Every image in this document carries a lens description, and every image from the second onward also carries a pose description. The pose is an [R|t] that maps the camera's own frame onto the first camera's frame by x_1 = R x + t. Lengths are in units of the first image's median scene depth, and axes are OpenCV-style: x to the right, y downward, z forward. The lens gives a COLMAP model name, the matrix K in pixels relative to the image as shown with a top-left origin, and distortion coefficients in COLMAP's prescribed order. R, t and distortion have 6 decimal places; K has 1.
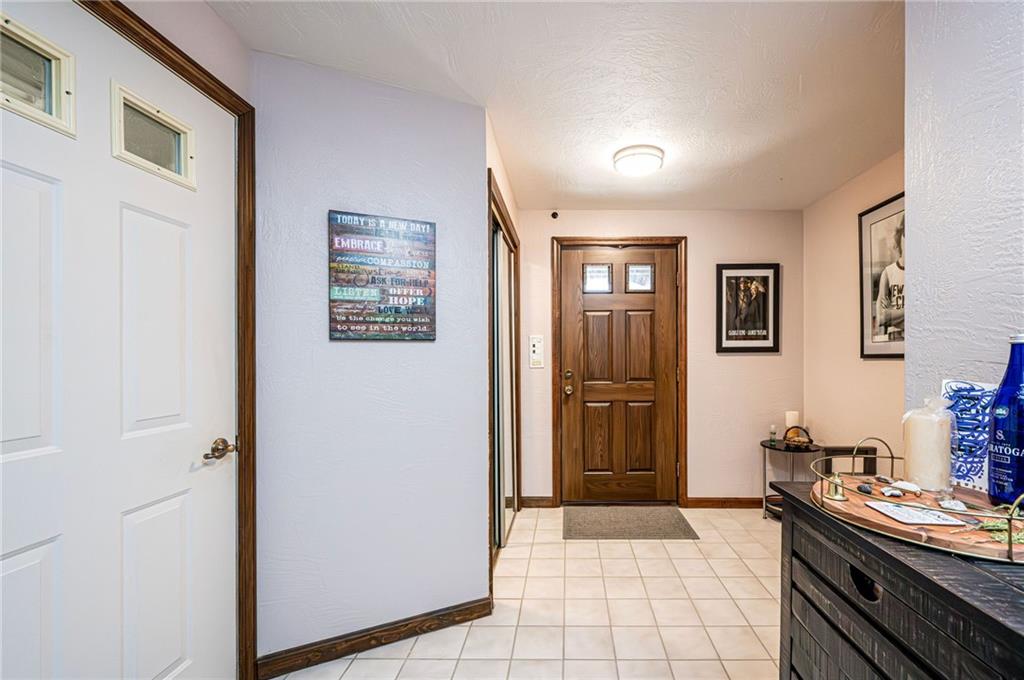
lens RADIAL K [[406.8, 0, 544.4], [0, 406.8, 355.8], [0, 0, 1]] dist [-0.008784, 0.000383]
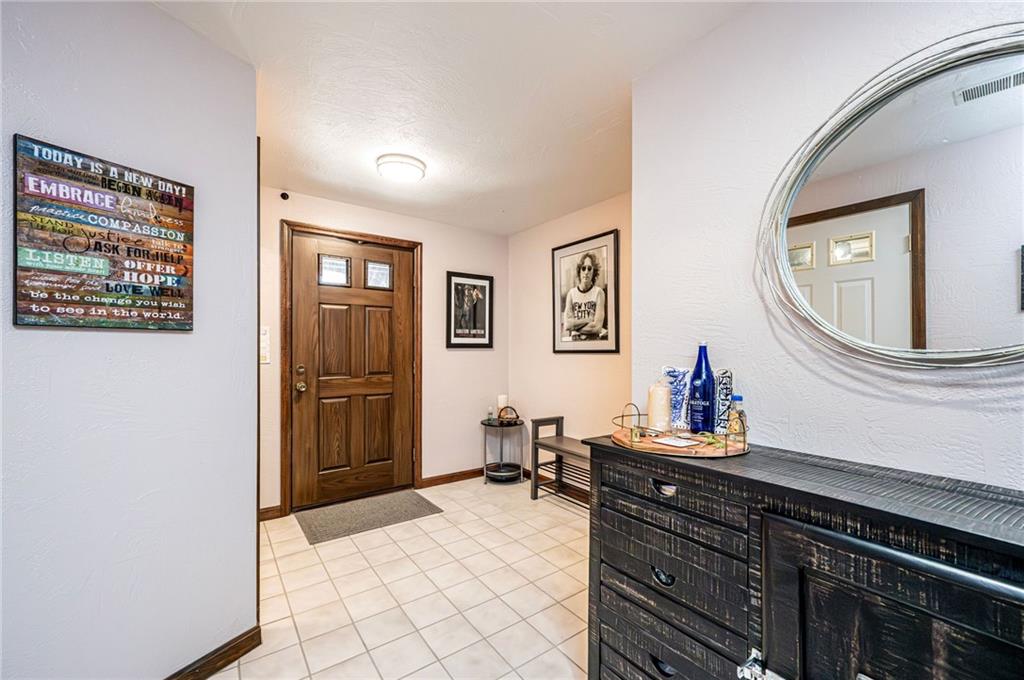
lens RADIAL K [[406.8, 0, 475.1], [0, 406.8, 349.3], [0, 0, 1]] dist [-0.008784, 0.000383]
pose [[0.822596, 0.005599, 0.568598, -0.203850], [-0.004609, 0.999984, -0.003179, -0.001151], [-0.568607, -0.000006, 0.822609, 0.010661]]
